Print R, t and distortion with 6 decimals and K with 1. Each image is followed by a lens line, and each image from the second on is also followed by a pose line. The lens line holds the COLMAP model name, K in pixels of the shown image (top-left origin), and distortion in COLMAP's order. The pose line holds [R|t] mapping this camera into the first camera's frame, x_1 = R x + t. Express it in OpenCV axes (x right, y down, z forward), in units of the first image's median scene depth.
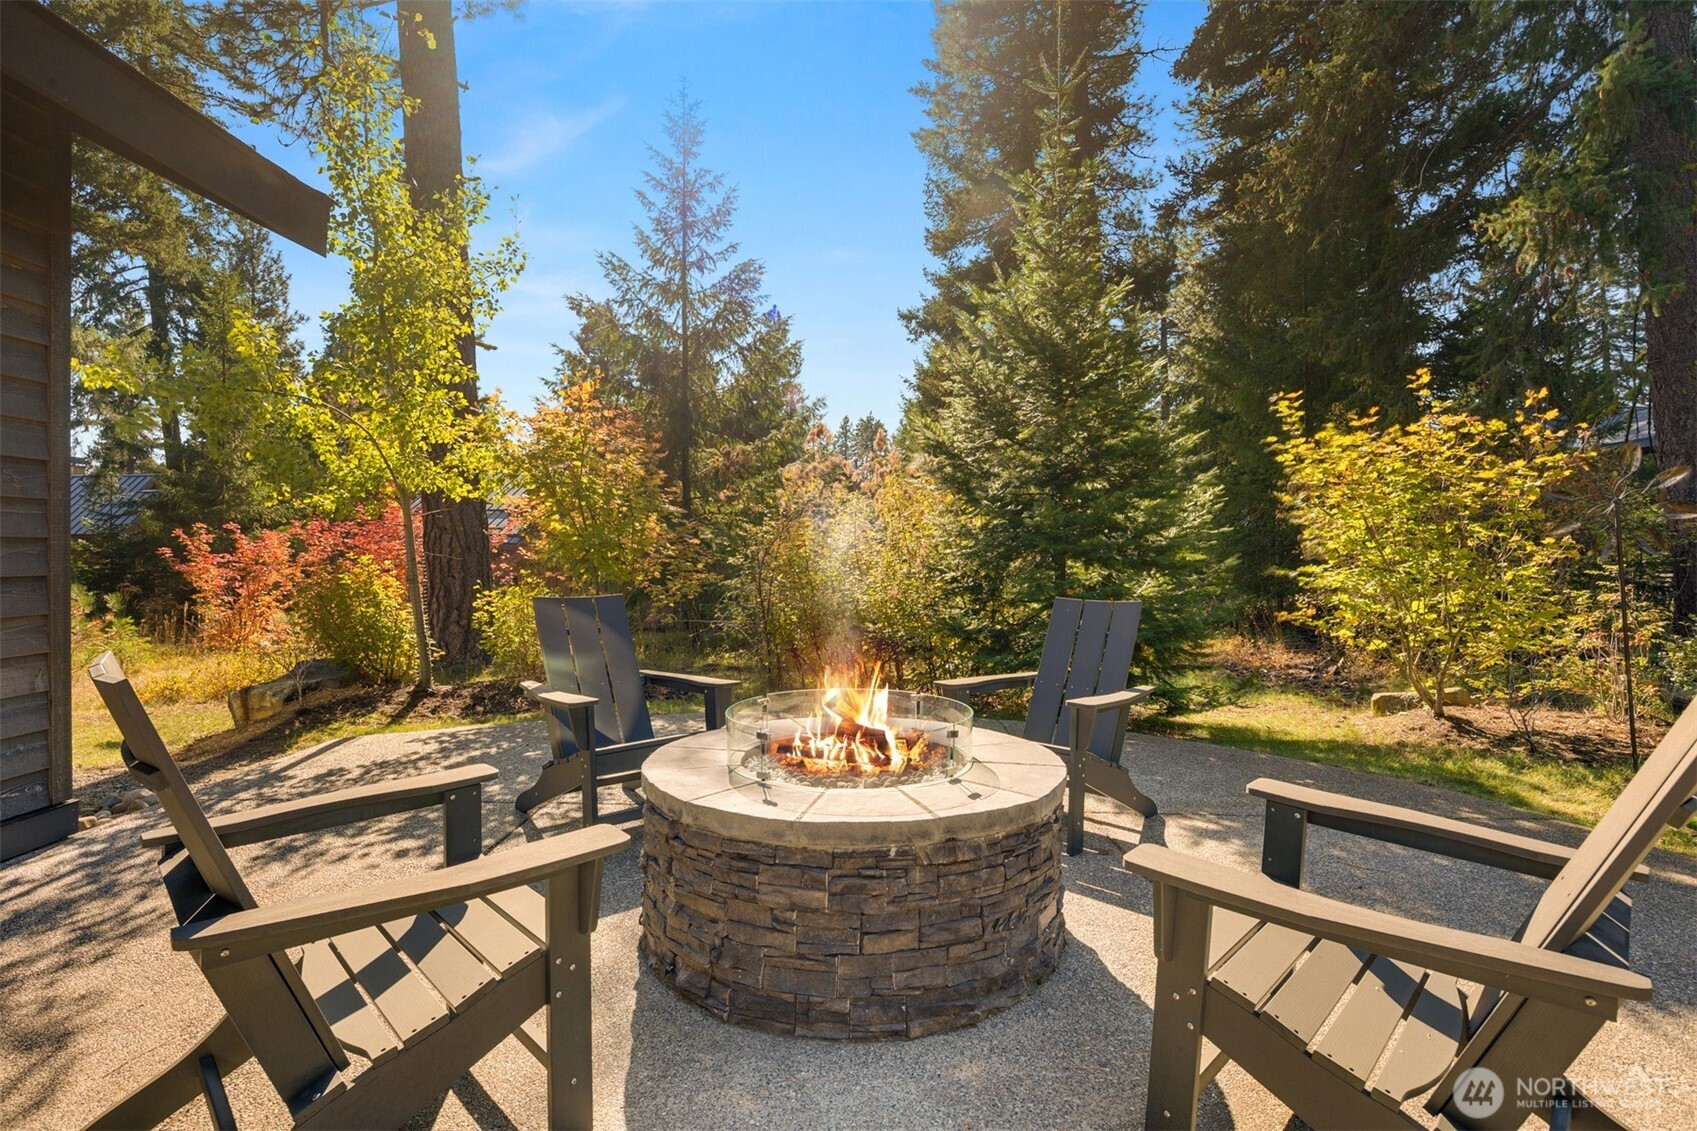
lens RADIAL K [[817.5, 0, 836.5], [0, 817.5, 612.9], [0, 0, 1]] dist [0.002689, 0.000086]
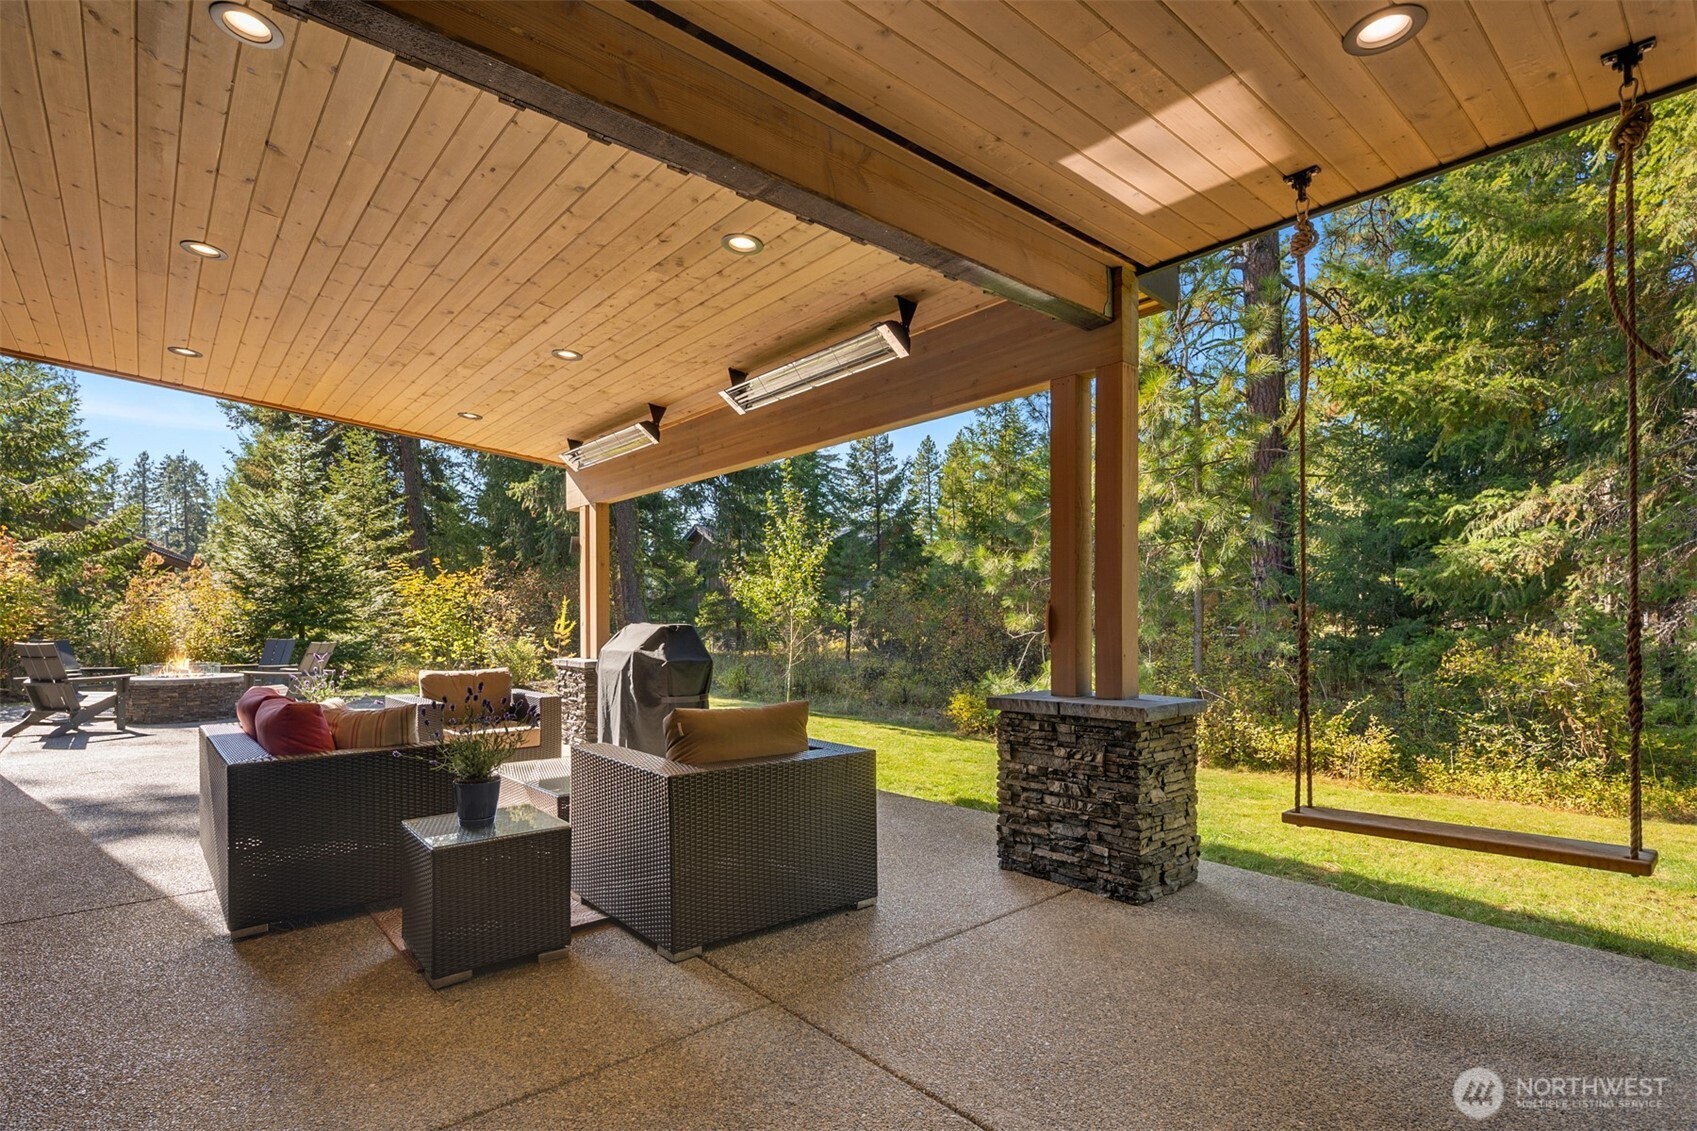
lens RADIAL K [[817.5, 0, 836.5], [0, 817.5, 612.9], [0, 0, 1]] dist [0.002689, 0.000086]
pose [[0.755084, -0.001540, 0.655626, -0.028706], [0.051521, 0.997044, -0.056994, 0.037305], [-0.653601, 0.076814, 0.752931, -0.580764]]
